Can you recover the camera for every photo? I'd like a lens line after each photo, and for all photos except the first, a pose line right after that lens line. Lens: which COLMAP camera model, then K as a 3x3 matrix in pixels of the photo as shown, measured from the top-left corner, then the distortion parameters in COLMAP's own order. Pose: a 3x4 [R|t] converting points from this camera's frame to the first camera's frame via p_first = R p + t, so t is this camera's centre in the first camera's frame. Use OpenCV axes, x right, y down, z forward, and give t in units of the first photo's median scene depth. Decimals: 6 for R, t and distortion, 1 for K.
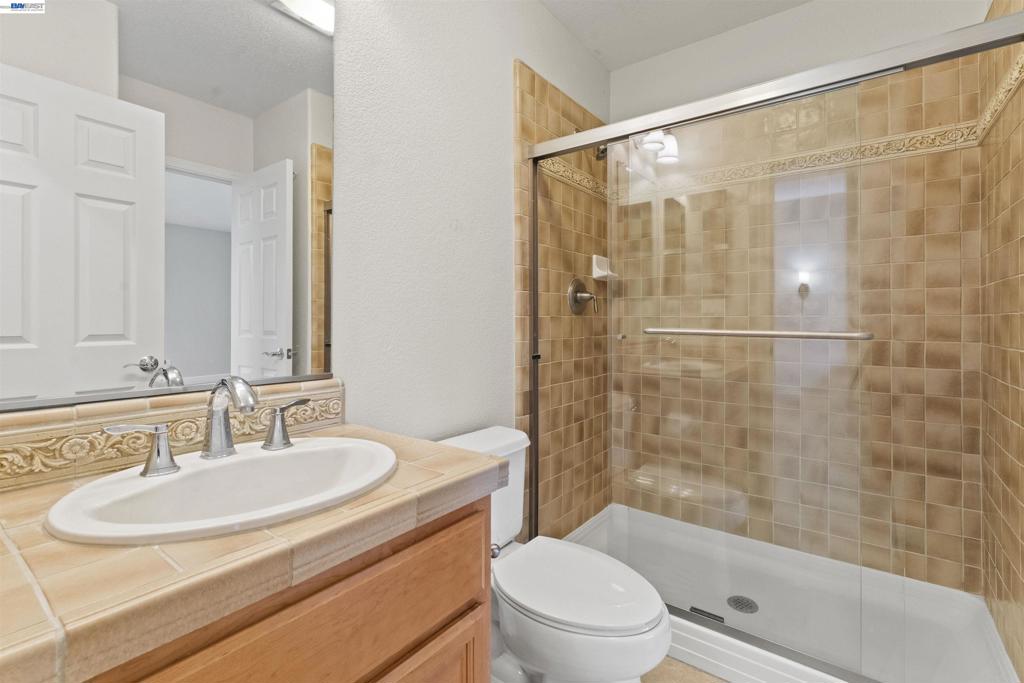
lens RADIAL K [[457.7, 0, 520.3], [0, 457.7, 319.5], [0, 0, 1]] dist [-0.000710, 0.000245]
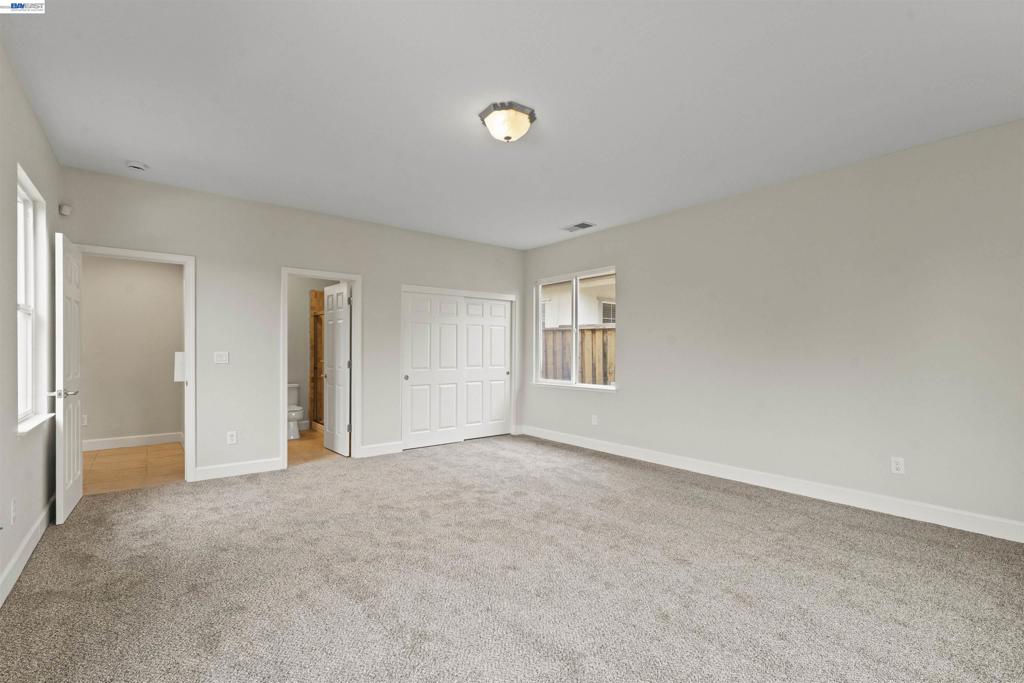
lens RADIAL K [[469.6, 0, 511.6], [0, 469.6, 346.6], [0, 0, 1]] dist [0.000736, 0.000018]
pose [[0.964565, -0.003583, -0.263822, 2.635069], [0.003521, 0.999994, -0.000708, -0.086798], [0.263823, -0.000246, 0.964571, -2.329612]]
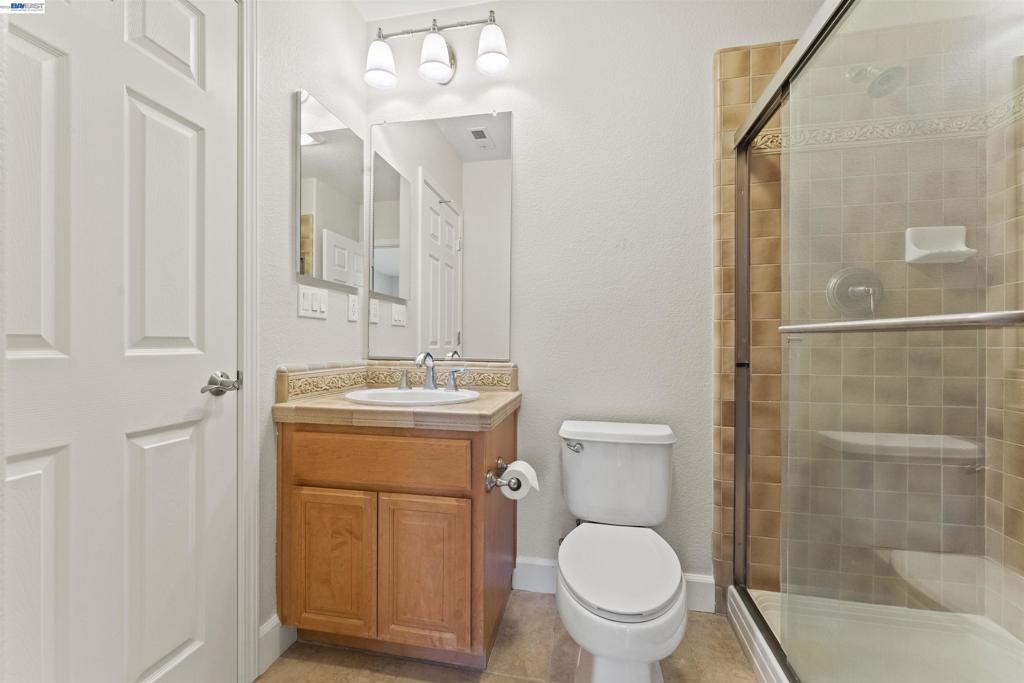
lens RADIAL K [[416.9, 0, 513.4], [0, 416.9, 341.9], [0, 0, 1]] dist [0.001994, -0.000262]
pose [[0.436855, -0.004073, -0.899523, 0.578998], [0.000274, 0.999990, -0.004395, 0.040577], [0.899532, 0.001673, 0.436852, 0.235064]]
